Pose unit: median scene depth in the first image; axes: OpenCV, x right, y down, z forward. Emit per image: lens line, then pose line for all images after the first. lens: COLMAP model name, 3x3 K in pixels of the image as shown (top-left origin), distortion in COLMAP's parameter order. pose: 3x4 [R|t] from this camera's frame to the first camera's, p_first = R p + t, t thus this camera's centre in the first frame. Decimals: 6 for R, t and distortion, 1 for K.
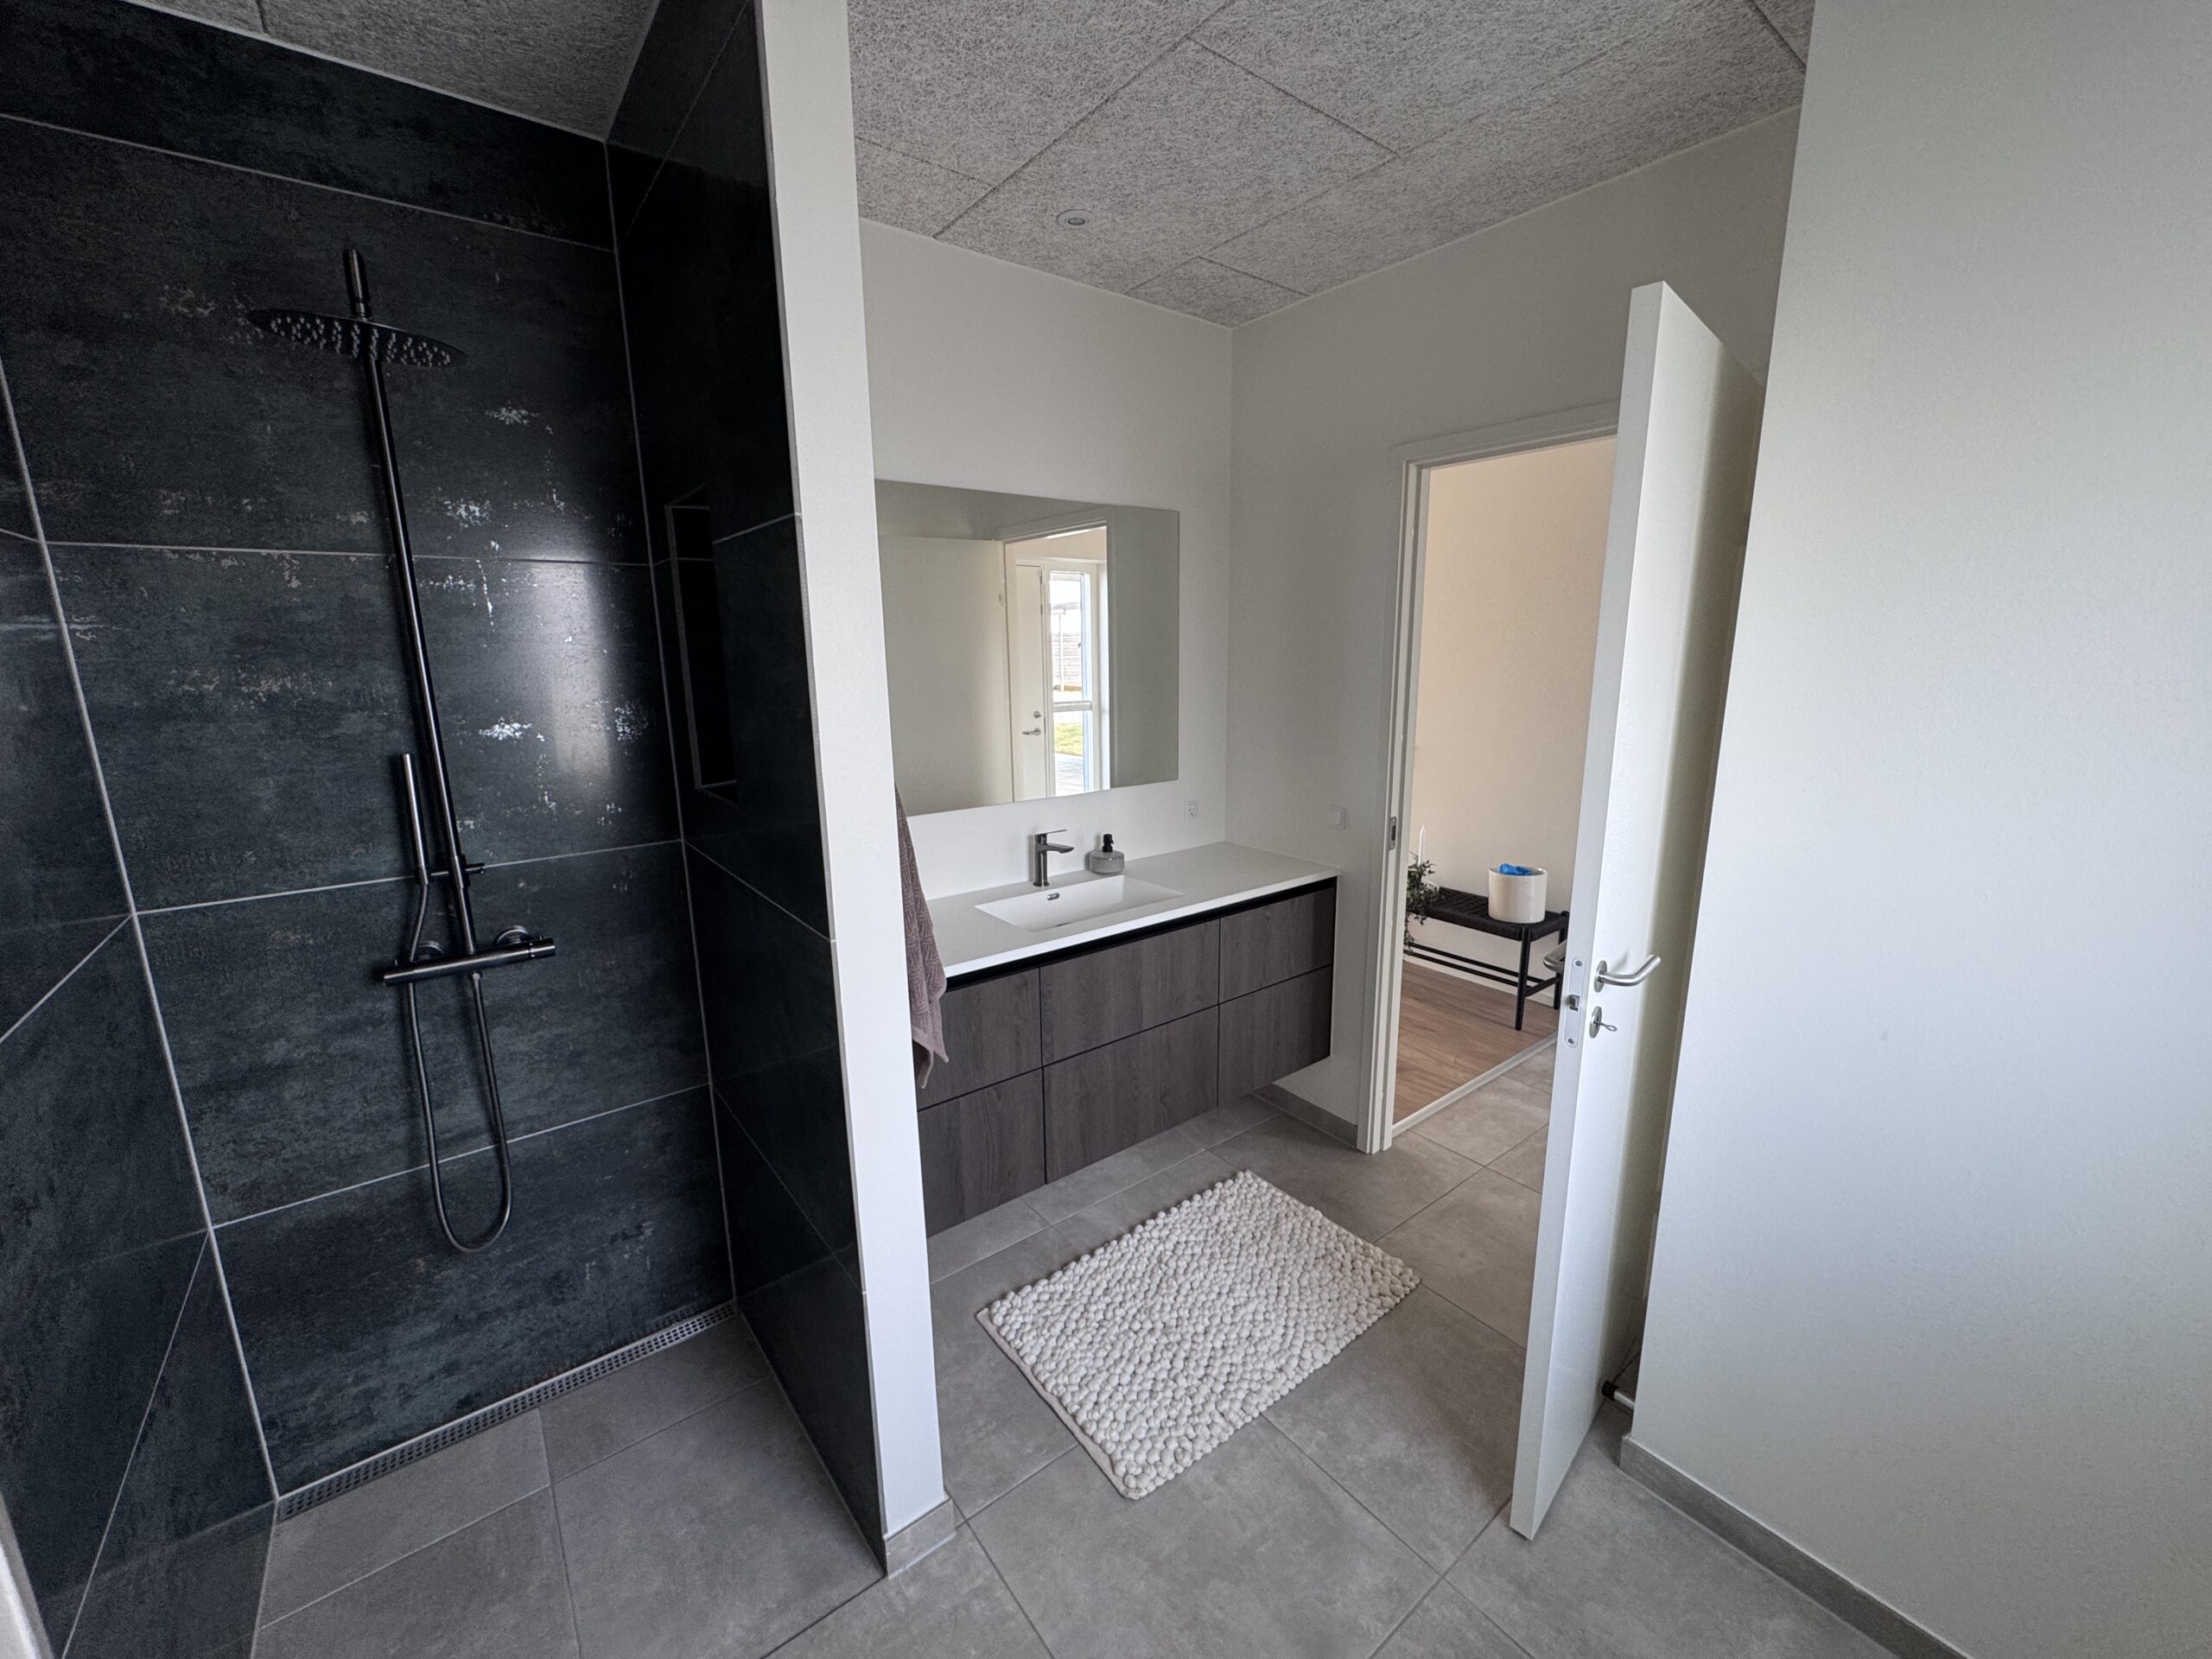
lens RADIAL K [[880.2, 0, 1106.0], [0, 880.2, 829.5], [0, 0, 1]] dist [0.001038, 0.000071]
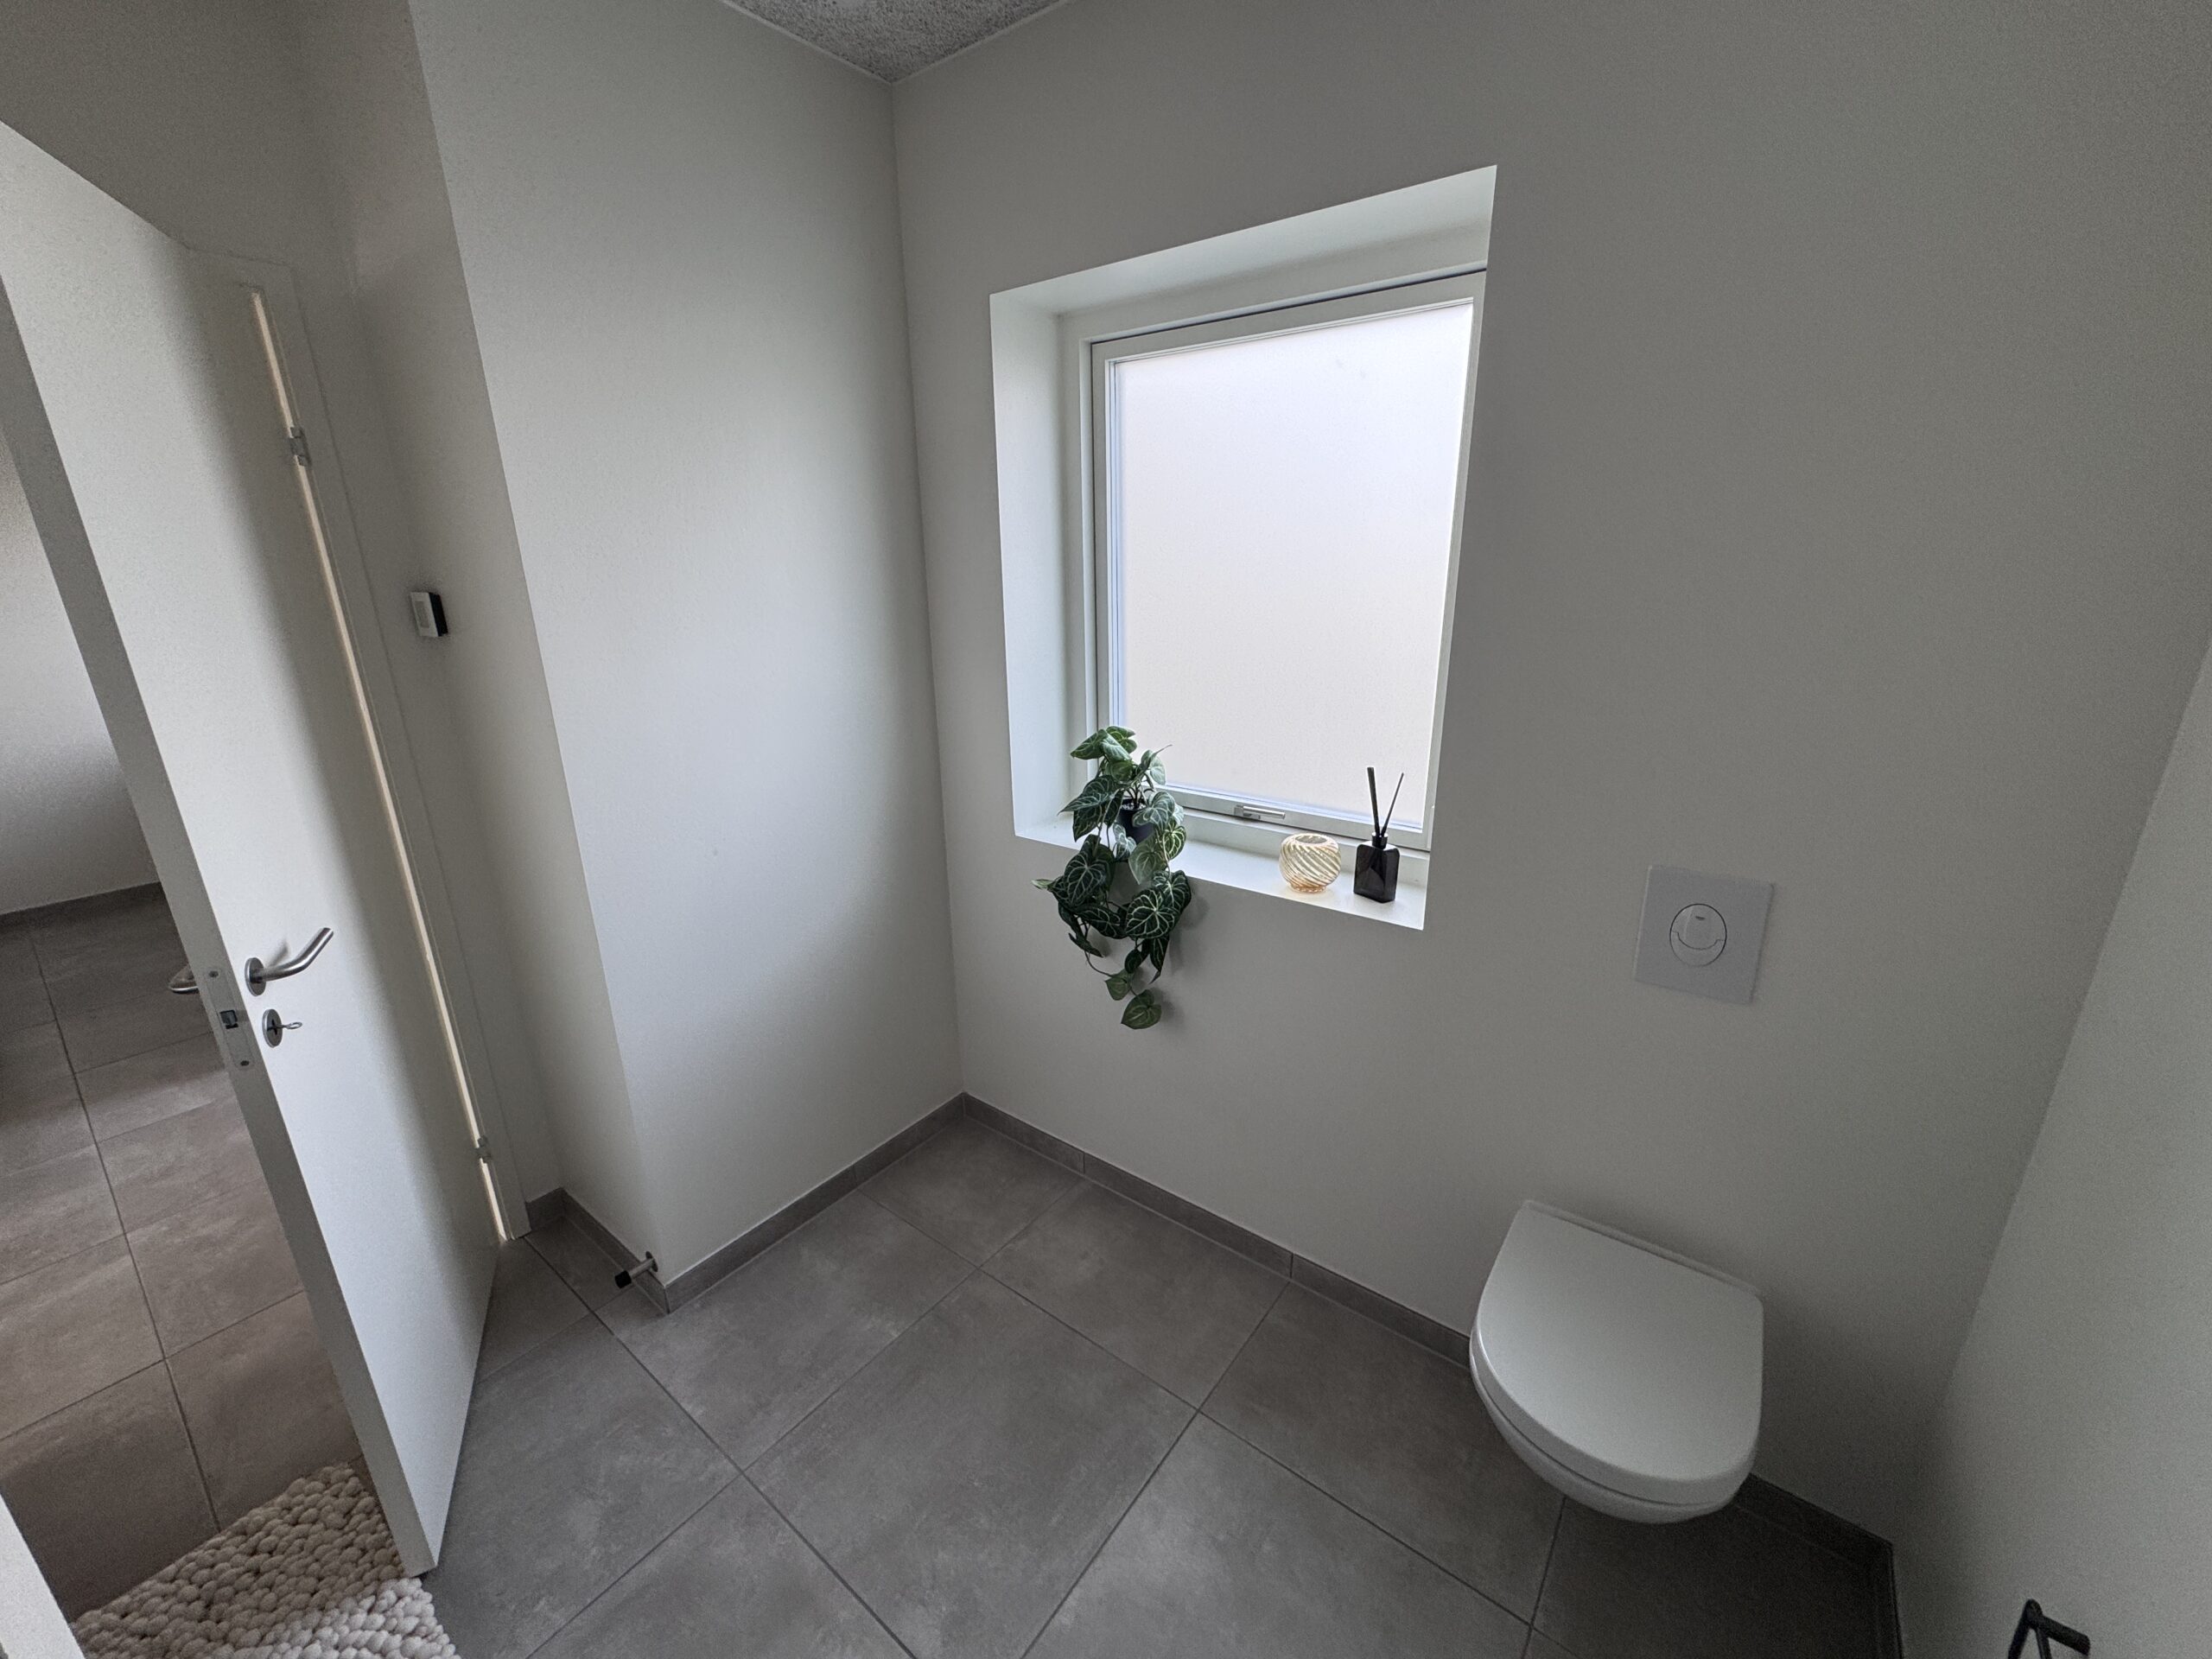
lens RADIAL K [[880.2, 0, 1106.0], [0, 880.2, 829.5], [0, 0, 1]] dist [0.001038, 0.000071]
pose [[-0.256193, -0.269975, 0.928159, -0.447888], [0.215581, 0.920062, 0.327125, -0.097788], [-0.942279, 0.283901, -0.177512, 0.502106]]
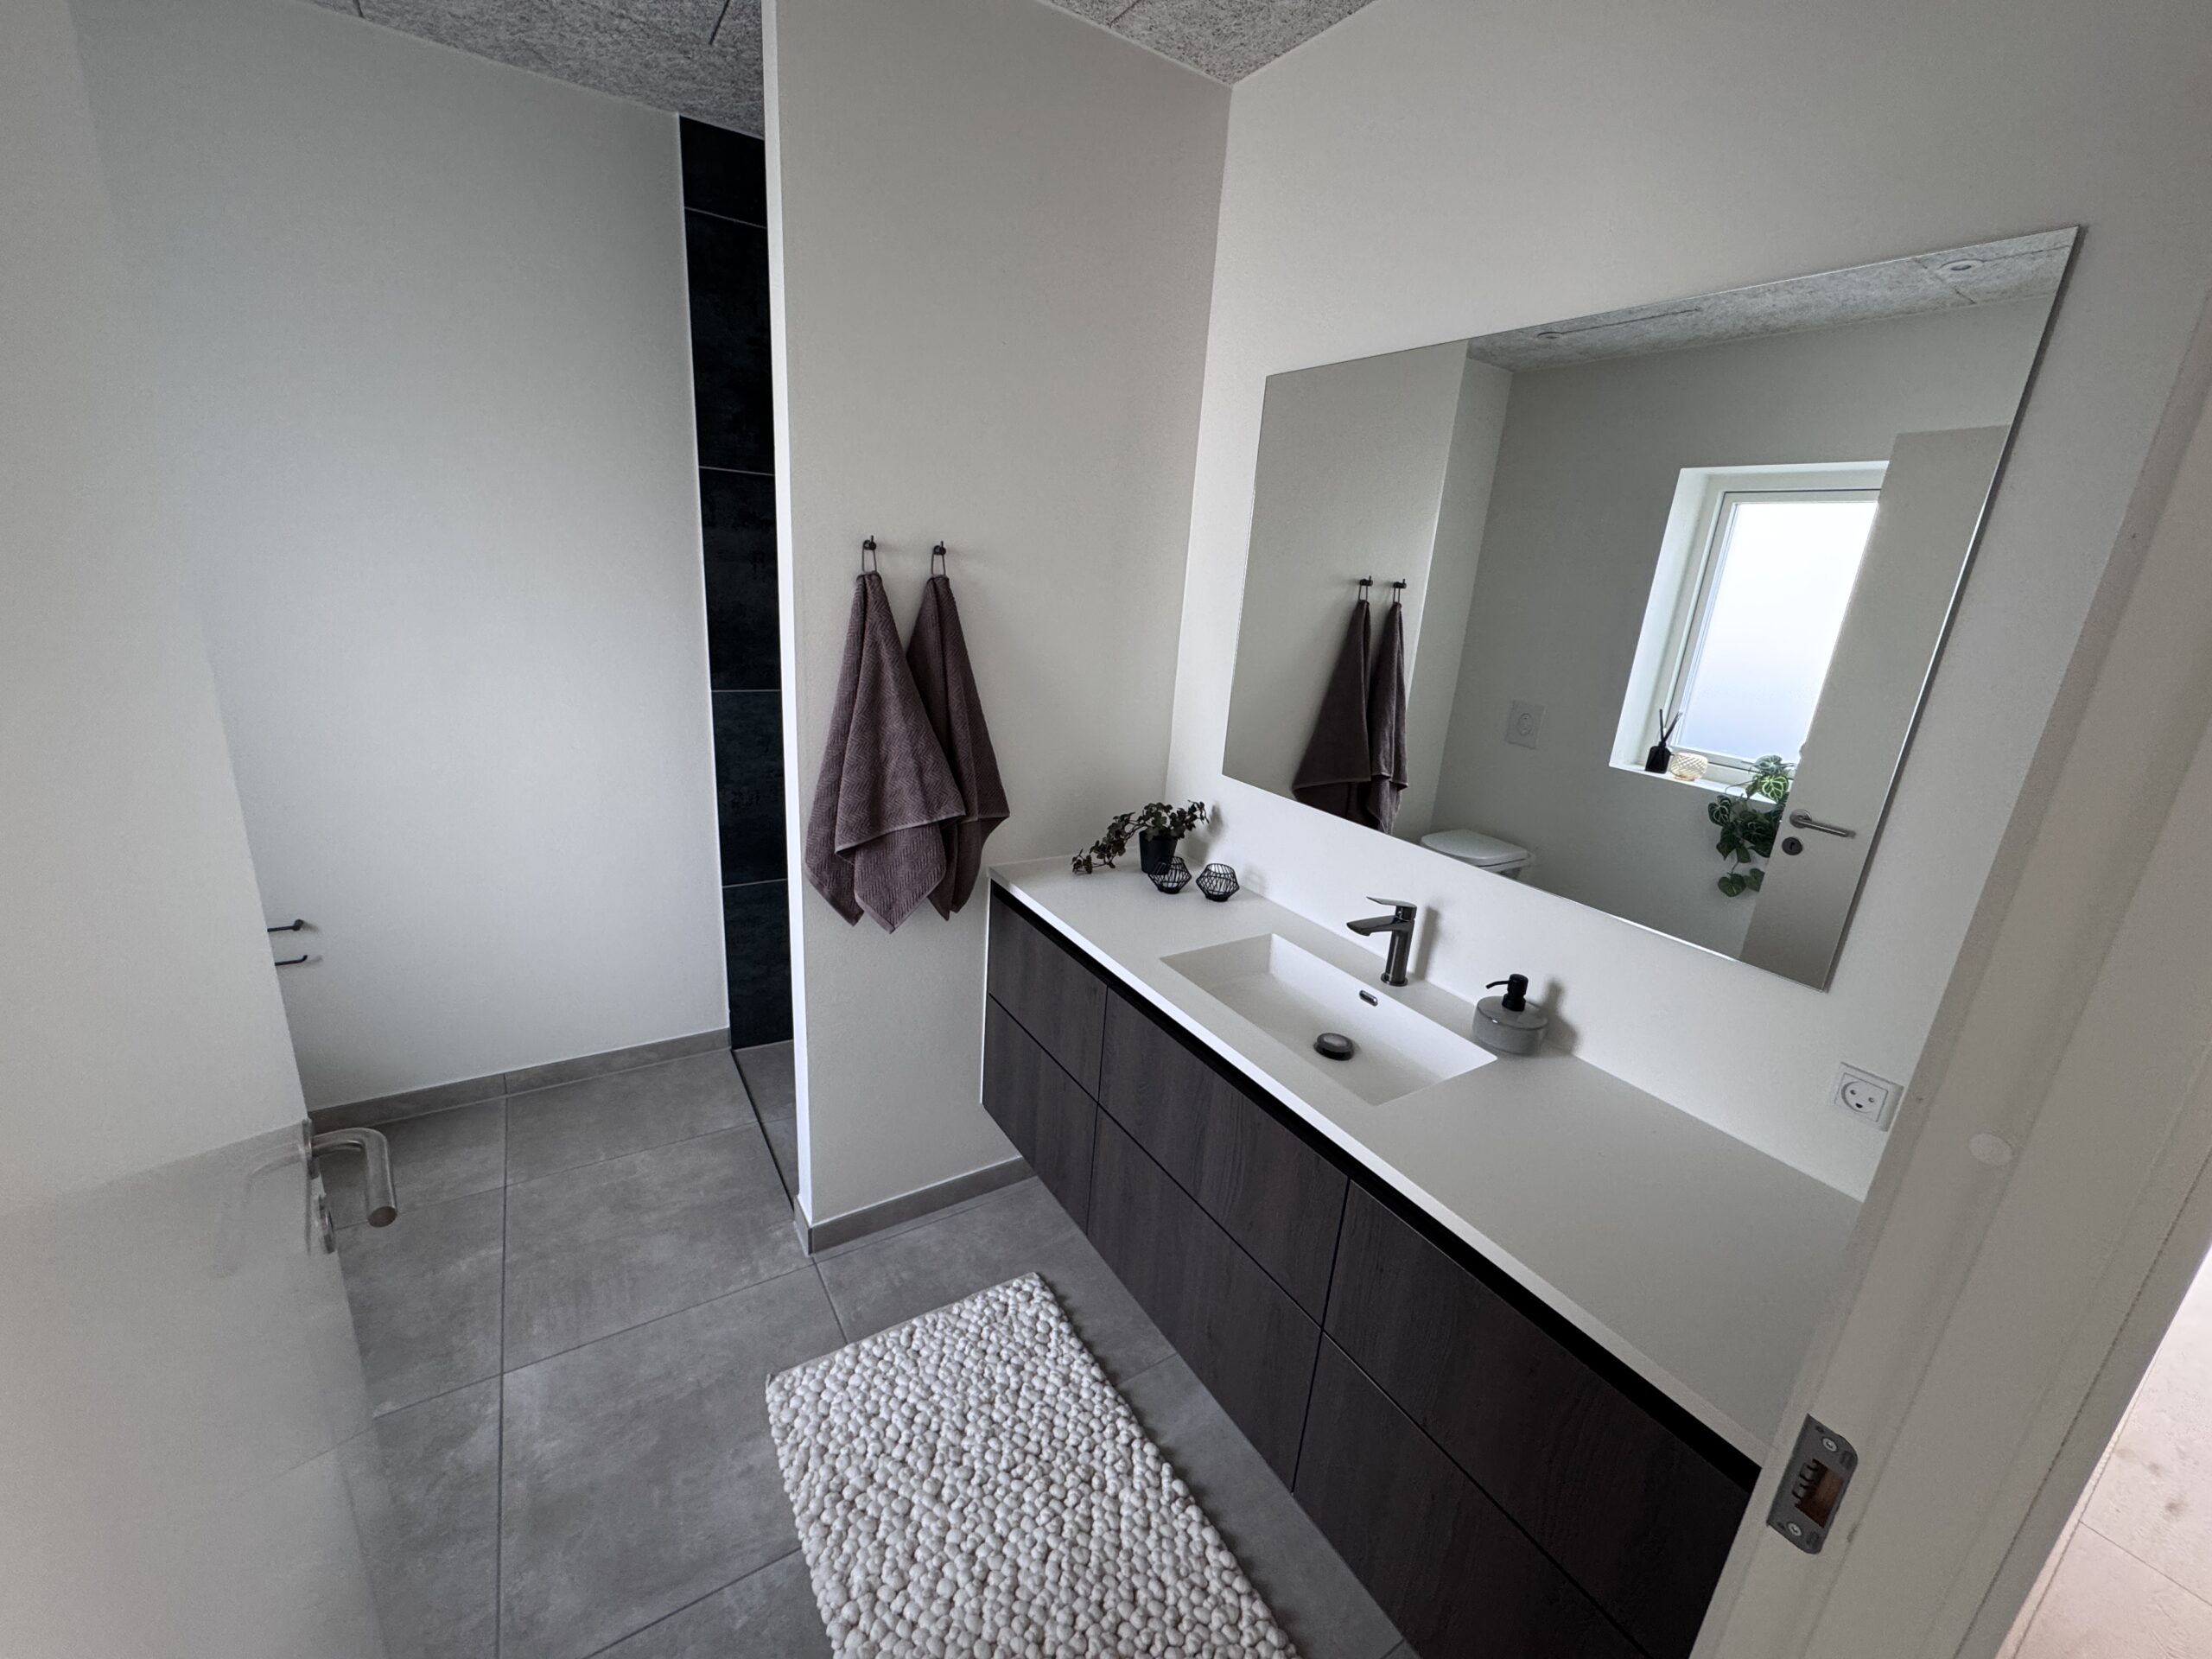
lens RADIAL K [[880.2, 0, 1106.0], [0, 880.2, 829.5], [0, 0, 1]] dist [0.001038, 0.000071]
pose [[-0.095654, 0.284987, -0.953747, 0.783356], [-0.275707, 0.913069, 0.300484, -0.255684], [0.956470, 0.291697, -0.008766, 1.175552]]
